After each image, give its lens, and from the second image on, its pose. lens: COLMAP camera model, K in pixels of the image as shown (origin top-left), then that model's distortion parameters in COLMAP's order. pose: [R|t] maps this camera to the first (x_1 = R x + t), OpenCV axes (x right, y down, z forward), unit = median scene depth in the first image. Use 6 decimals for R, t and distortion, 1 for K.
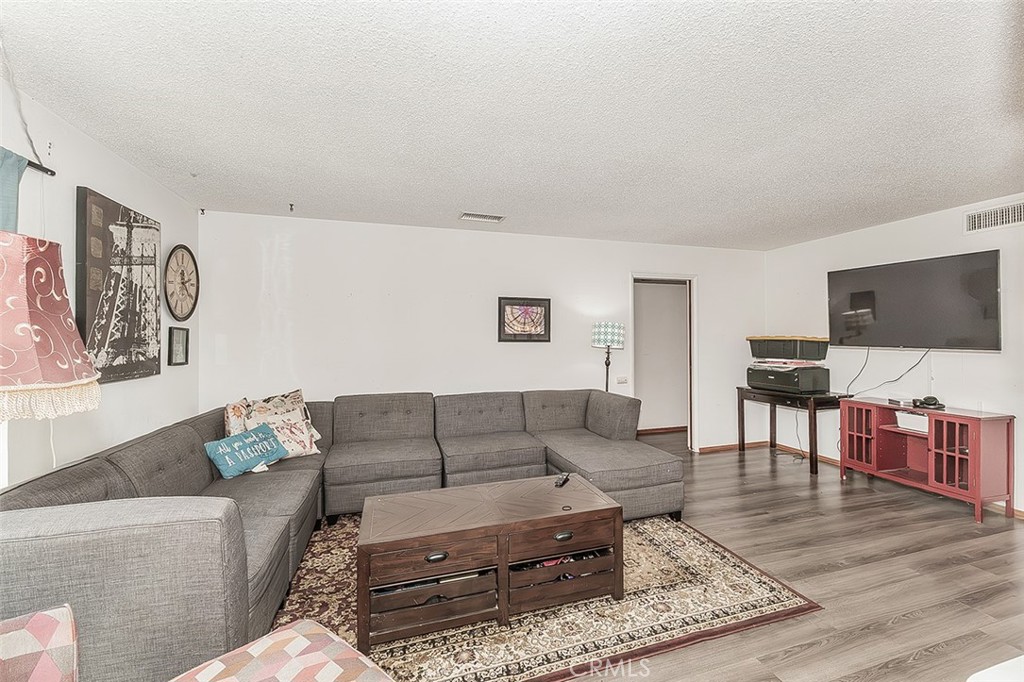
lens RADIAL K [[461.8, 0, 532.4], [0, 461.8, 335.8], [0, 0, 1]] dist [-0.001566, -0.000067]
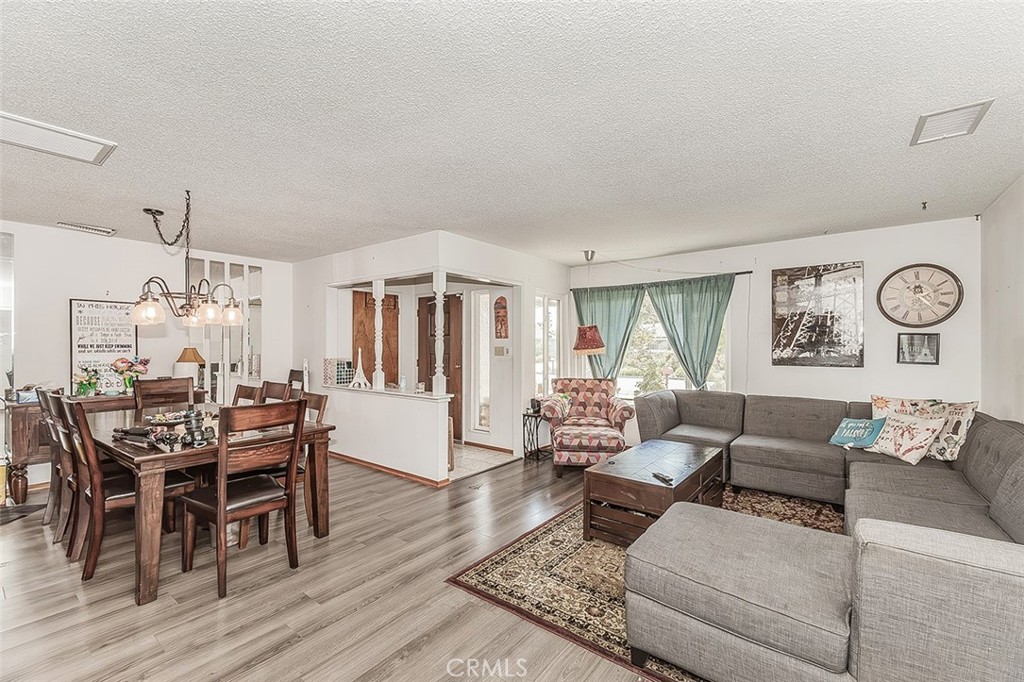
lens RADIAL K [[413.0, 0, 512.0], [0, 413.0, 341.0], [0, 0, 1]] dist [0.000114, 0.000102]
pose [[-0.841819, 0.000273, -0.539760, 0.838577], [0.005924, 0.999944, -0.008733, 0.007430], [0.539728, -0.010549, -0.841773, 1.573586]]
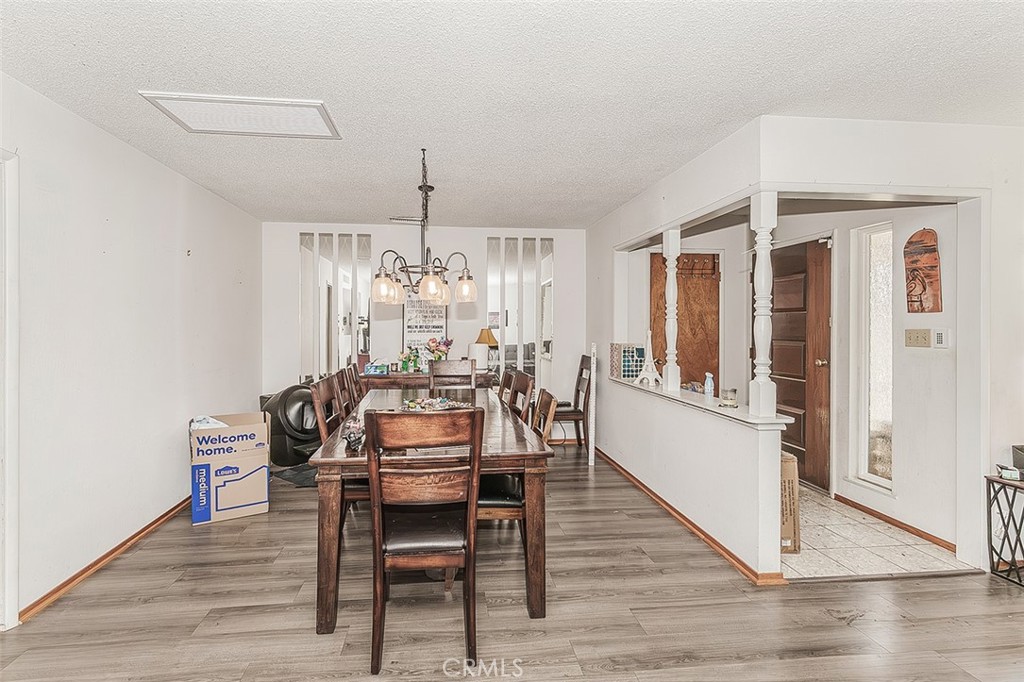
lens RADIAL K [[458.2, 0, 490.8], [0, 458.2, 327.9], [0, 0, 1]] dist [0.001182, 0.000581]
pose [[-0.974433, 0.004294, 0.224636, 0.584966], [0.004408, 0.999990, 0.000004, 0.009977], [-0.224634, 0.000994, -0.974443, 1.199026]]
